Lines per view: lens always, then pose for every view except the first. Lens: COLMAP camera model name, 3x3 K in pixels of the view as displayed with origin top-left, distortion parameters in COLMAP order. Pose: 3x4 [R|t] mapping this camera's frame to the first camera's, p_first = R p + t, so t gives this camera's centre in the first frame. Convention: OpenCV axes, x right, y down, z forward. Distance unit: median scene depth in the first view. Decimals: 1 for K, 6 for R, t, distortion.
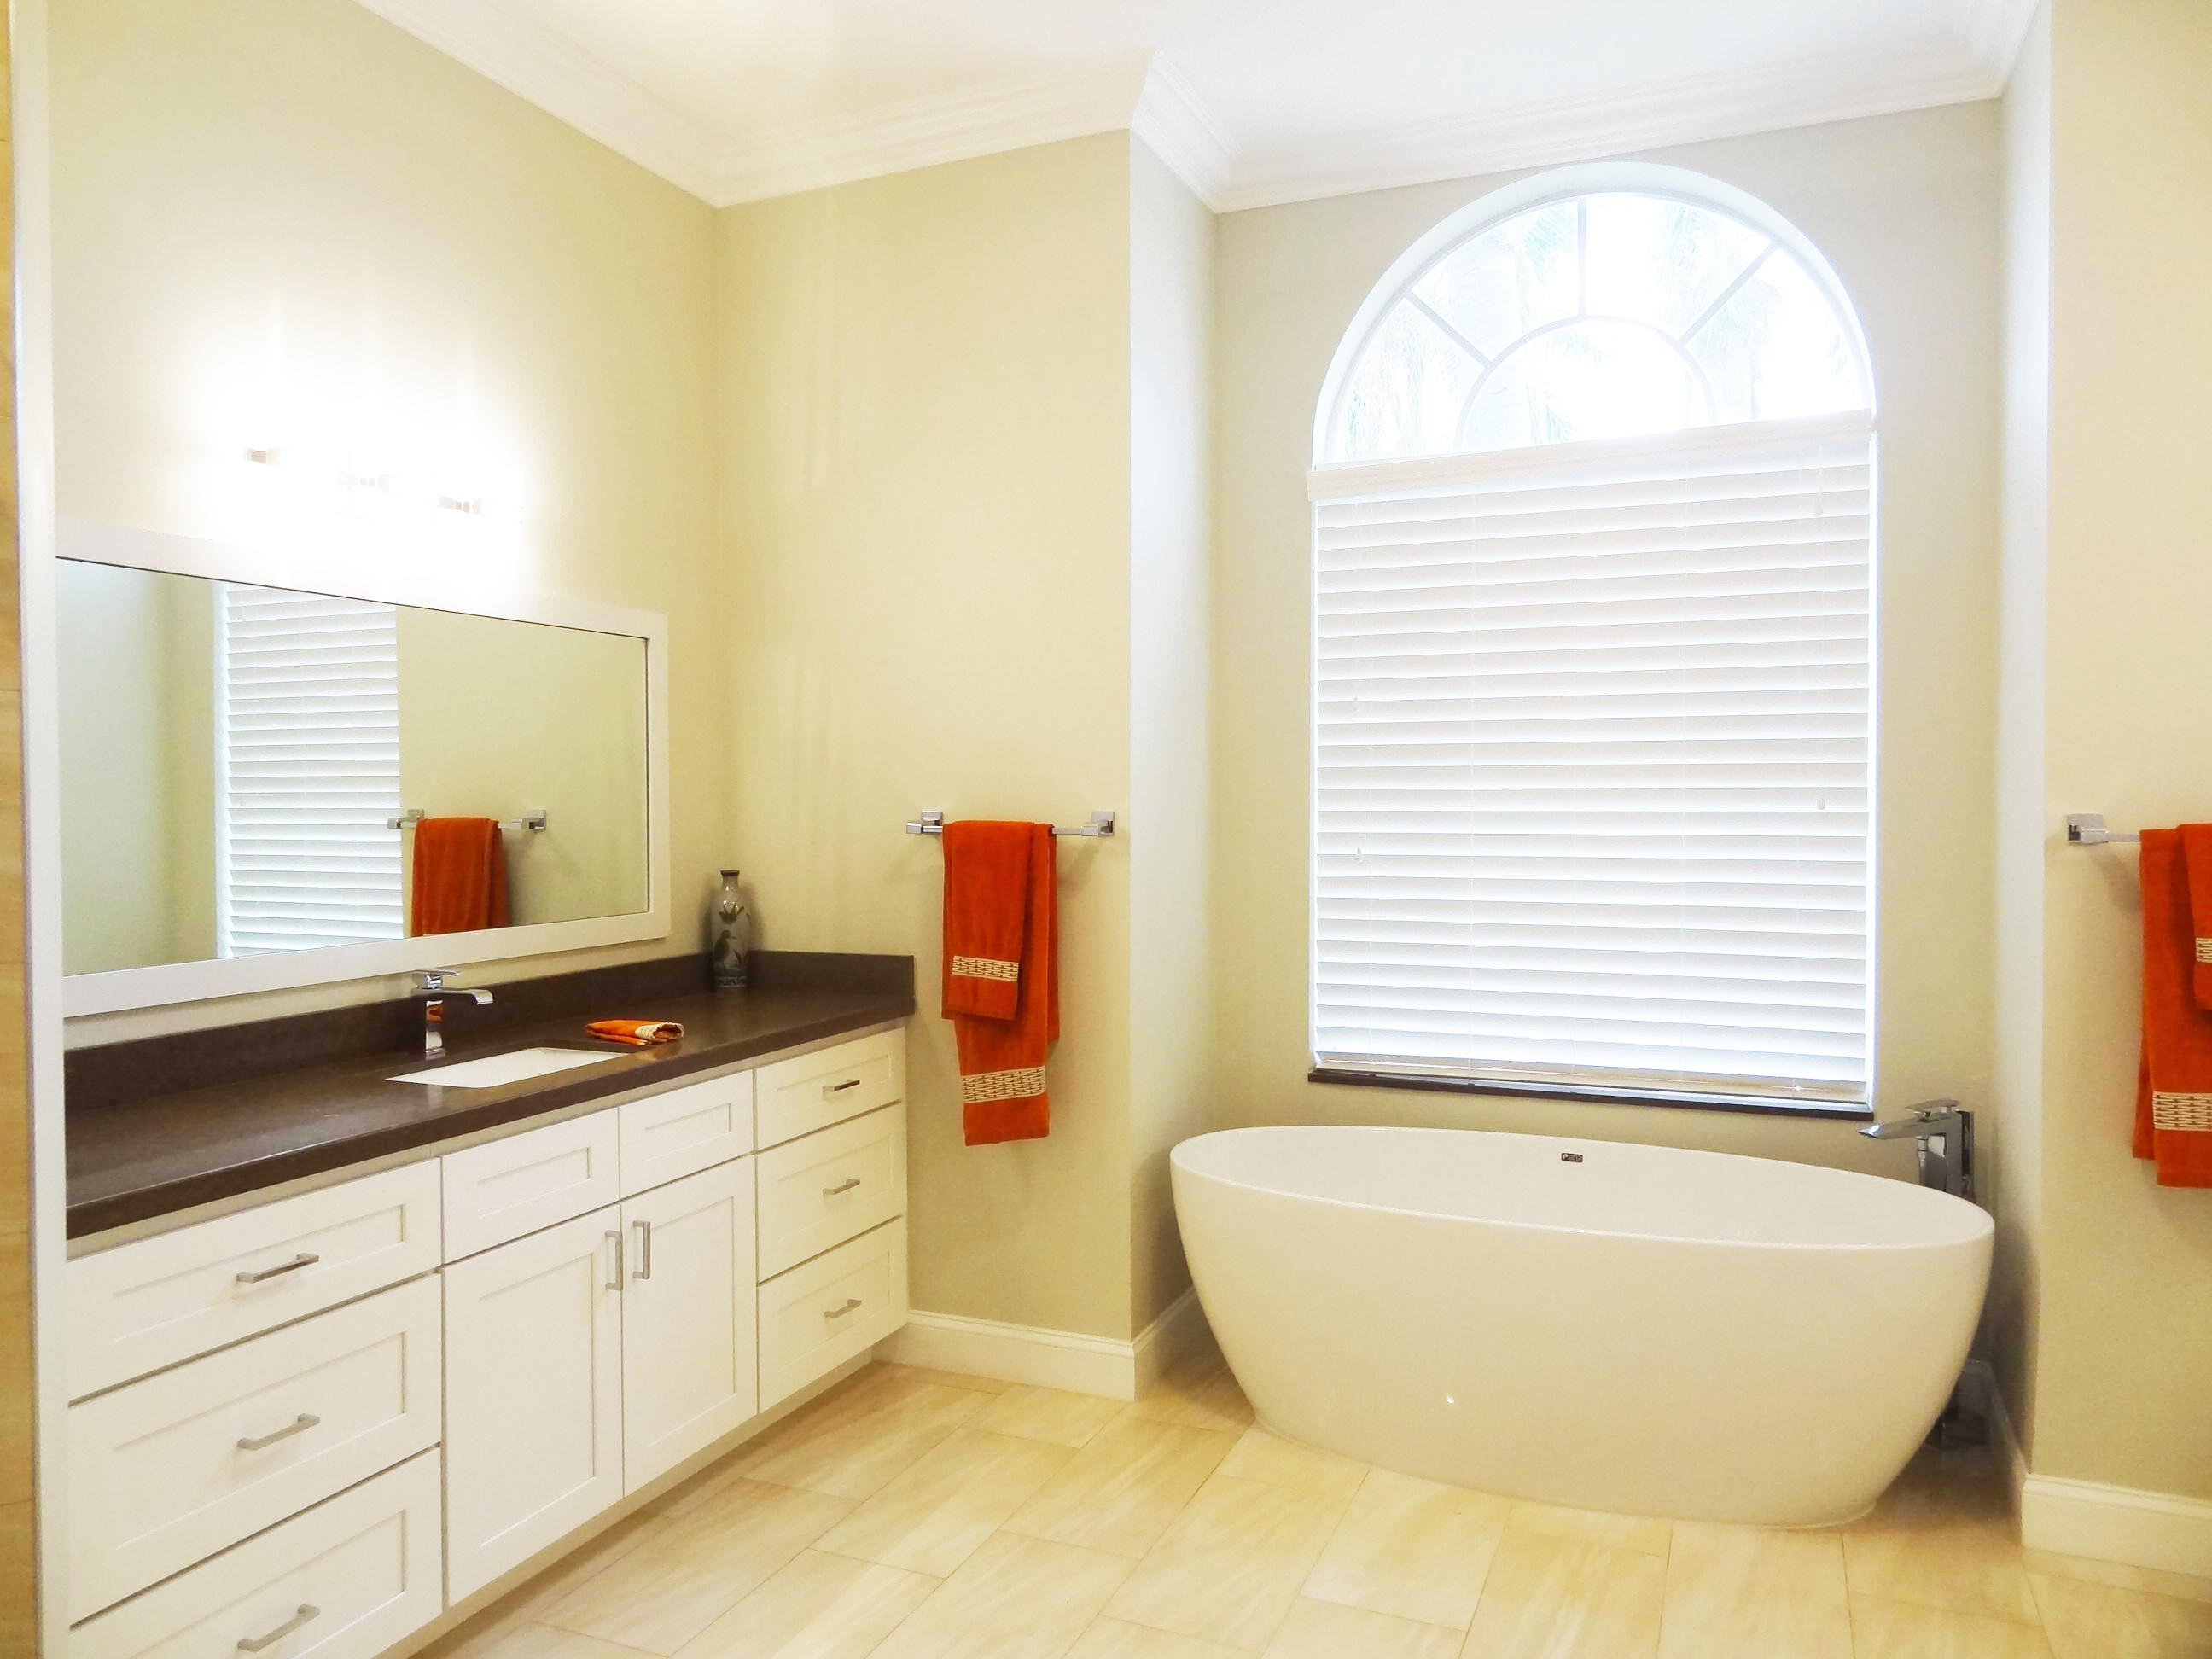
lens RADIAL K [[1528.4, 0, 1102.2], [0, 1528.4, 824.0], [0, 0, 1]] dist [-0.009995, 0.009964]
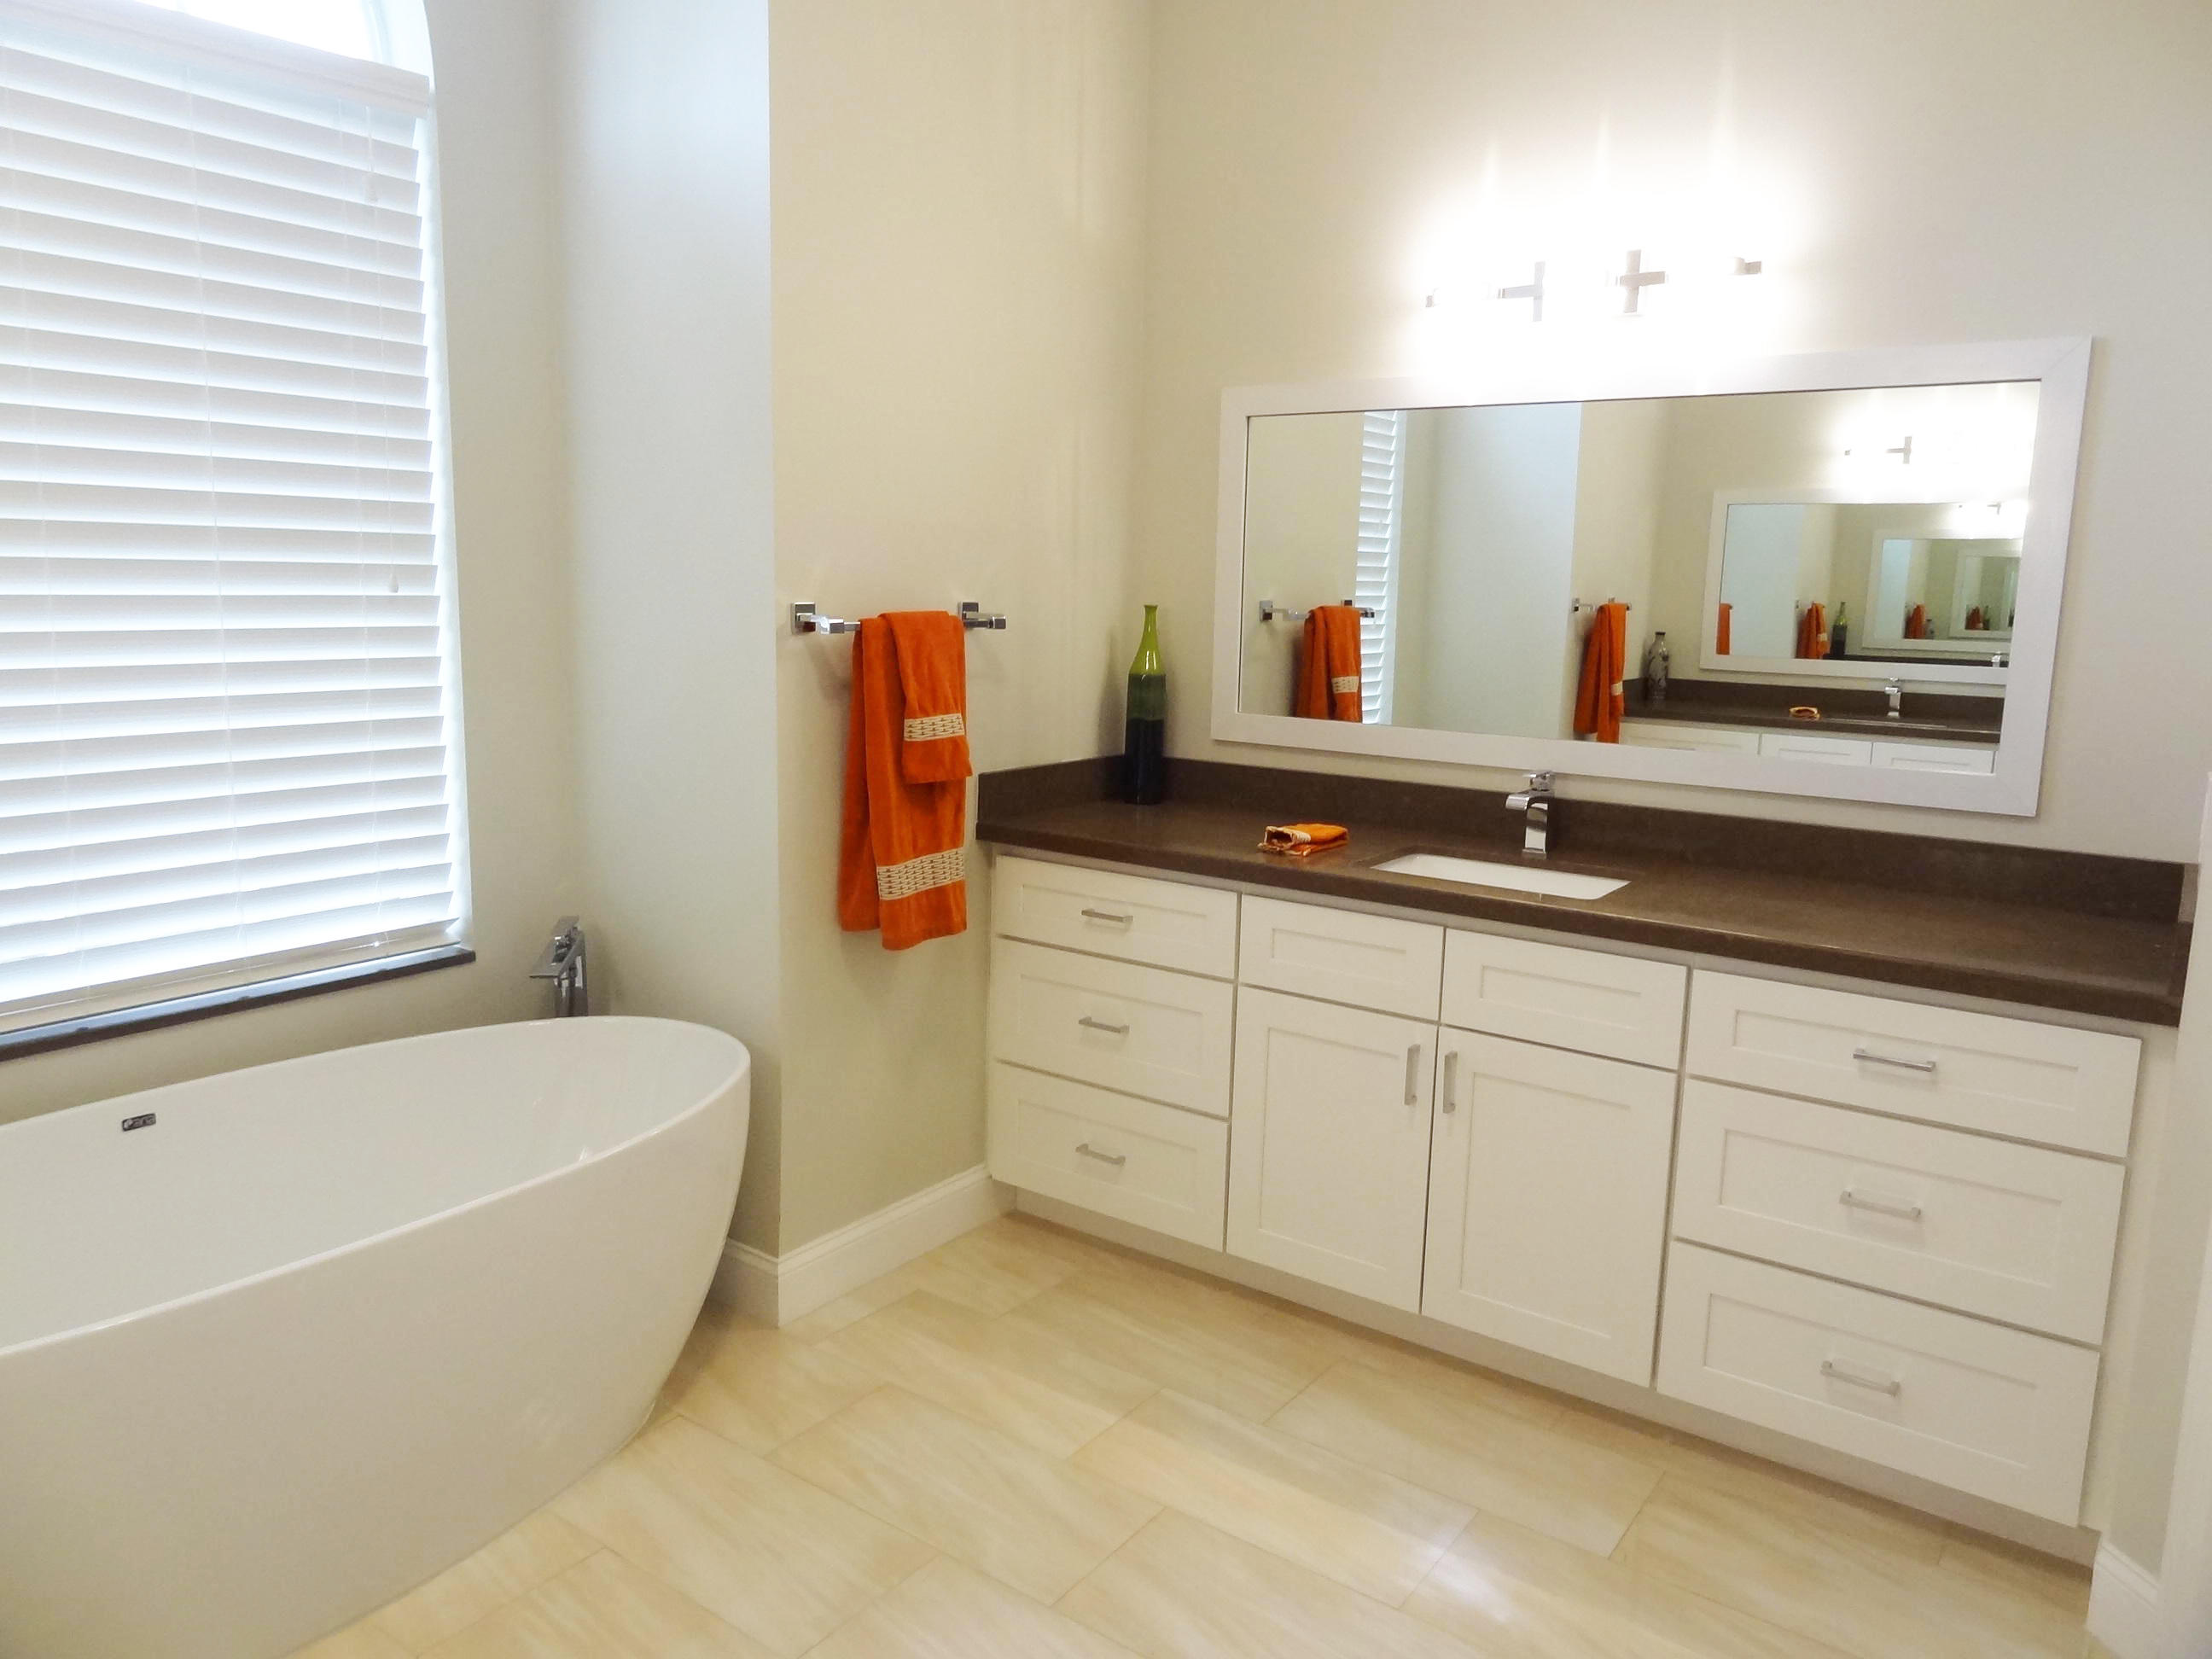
lens RADIAL K [[1528.4, 0, 1104.1], [0, 1528.4, 826.0], [0, 0, 1]] dist [-0.009995, 0.009964]
pose [[0.226895, -0.149763, 0.962335, -0.227214], [-0.002900, 0.987998, 0.154441, -0.013706], [-0.973915, -0.037833, 0.223737, 0.464925]]
